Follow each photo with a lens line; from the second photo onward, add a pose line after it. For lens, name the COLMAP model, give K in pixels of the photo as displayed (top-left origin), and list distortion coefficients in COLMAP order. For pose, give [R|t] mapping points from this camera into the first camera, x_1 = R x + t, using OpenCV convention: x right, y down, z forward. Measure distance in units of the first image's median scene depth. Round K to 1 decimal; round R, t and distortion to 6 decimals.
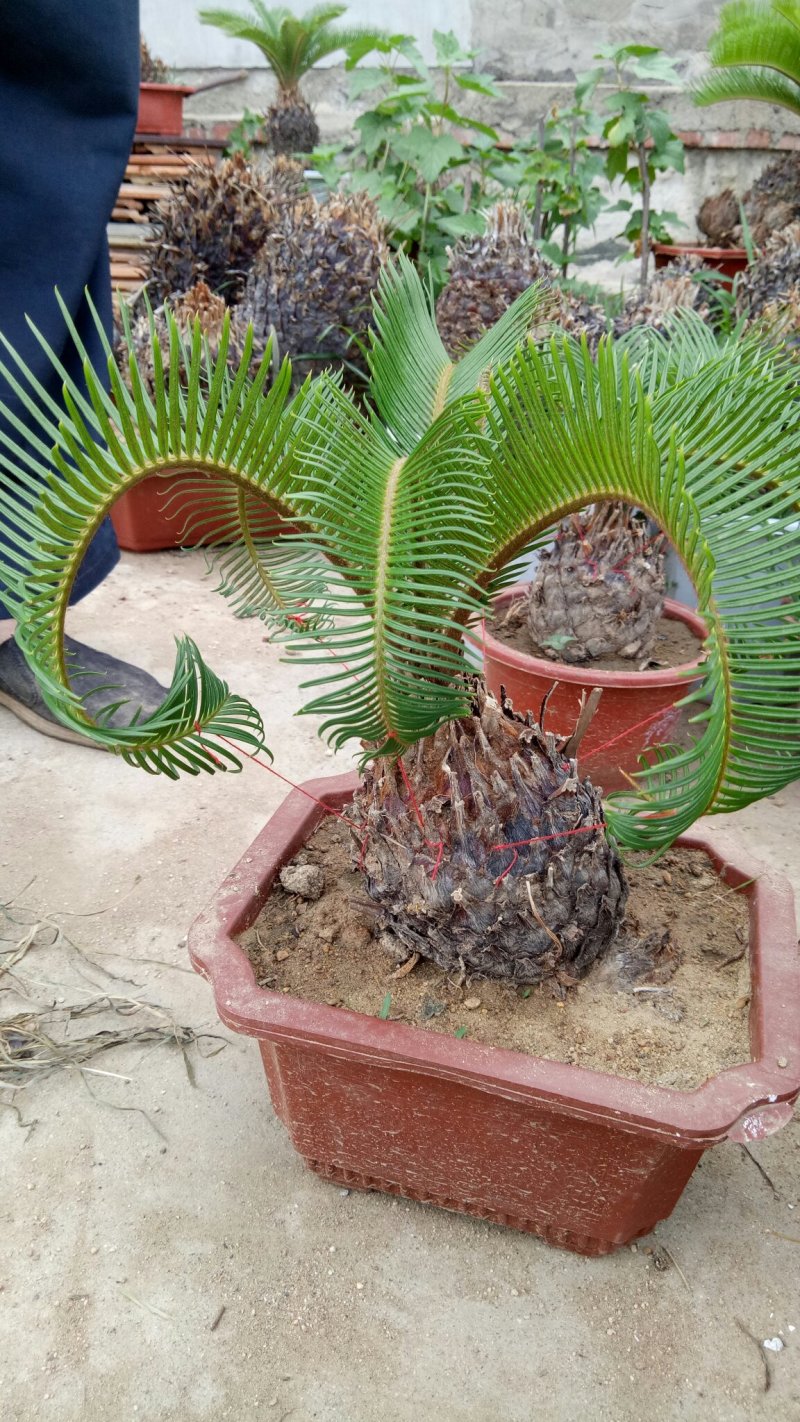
lens RADIAL K [[1040.3, 0, 435.2], [0, 1040.3, 709.9], [0, 0, 1]] dist [0.001307, 0.004331]
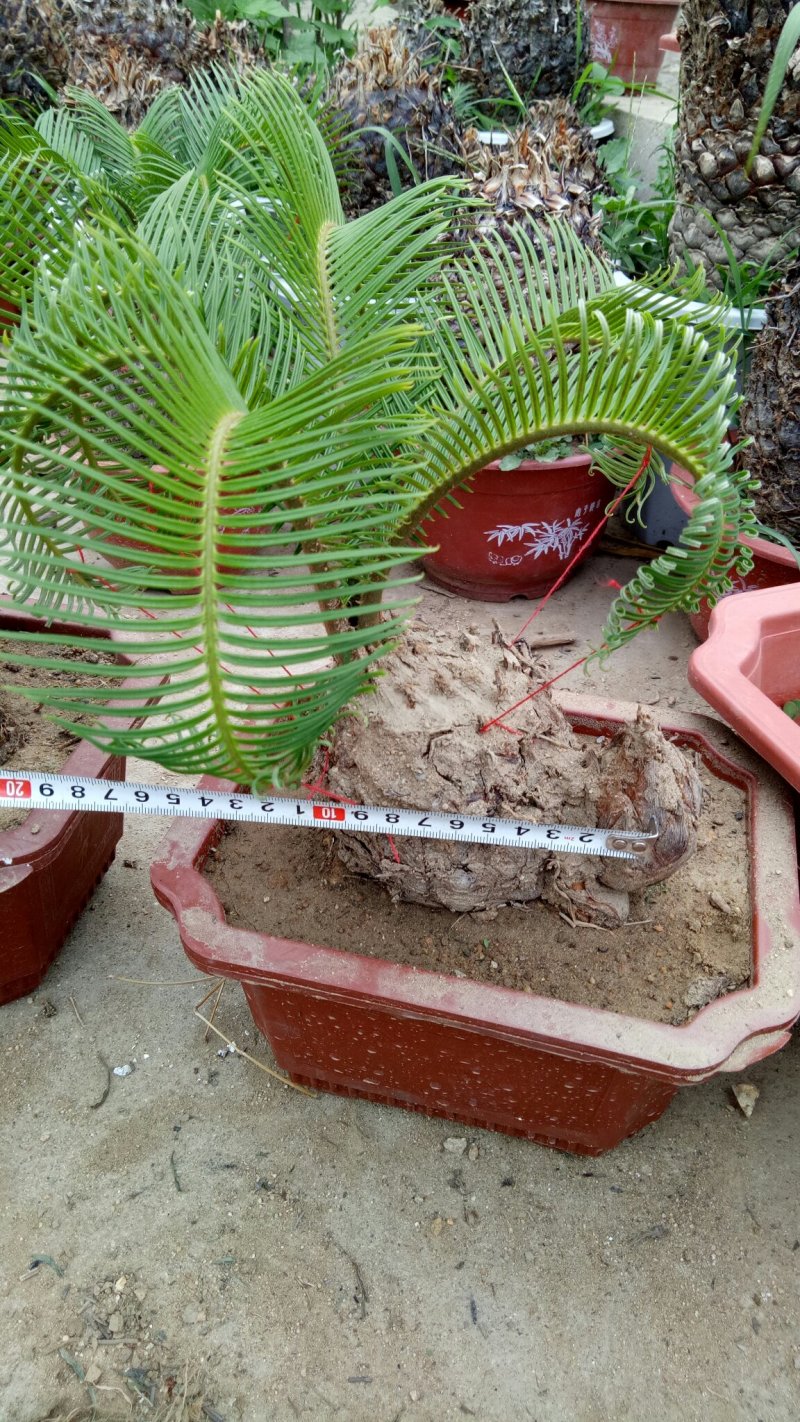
lens RADIAL K [[1041.1, 0, 428.3], [0, 1041.1, 695.4], [0, 0, 1]] dist [0.003405, 0.003805]
pose [[0.997857, -0.051177, 0.040780, 0.222623], [0.043226, 0.983373, 0.176377, 0.008984], [-0.049129, -0.174236, 0.983478, -0.018928]]
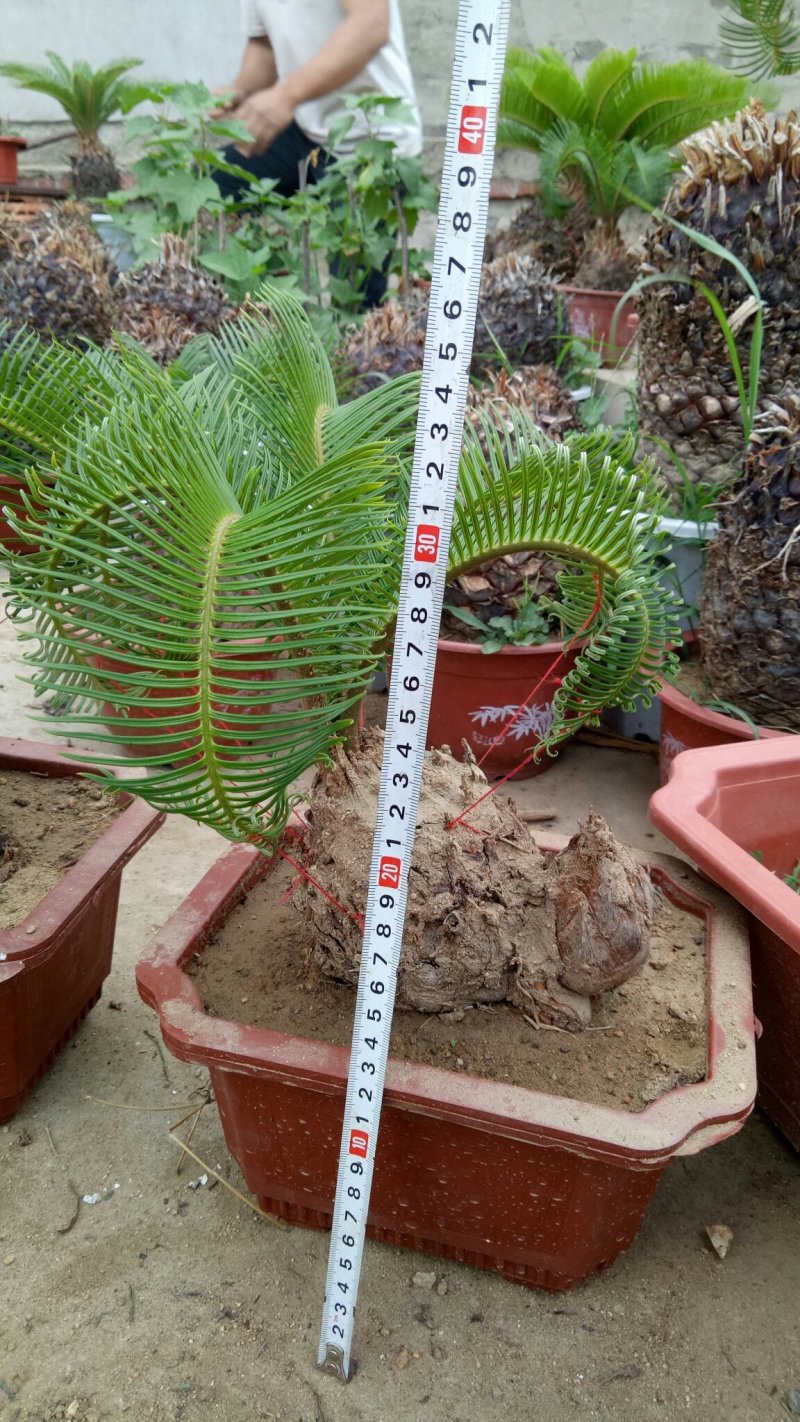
lens RADIAL K [[1040.3, 0, 435.2], [0, 1040.3, 709.9], [0, 0, 1]] dist [0.001307, 0.004331]
pose [[0.998178, -0.027096, 0.053909, 0.228934], [0.029375, 0.998688, -0.041949, 0.049928], [-0.052702, 0.043456, 0.997664, -0.057024]]
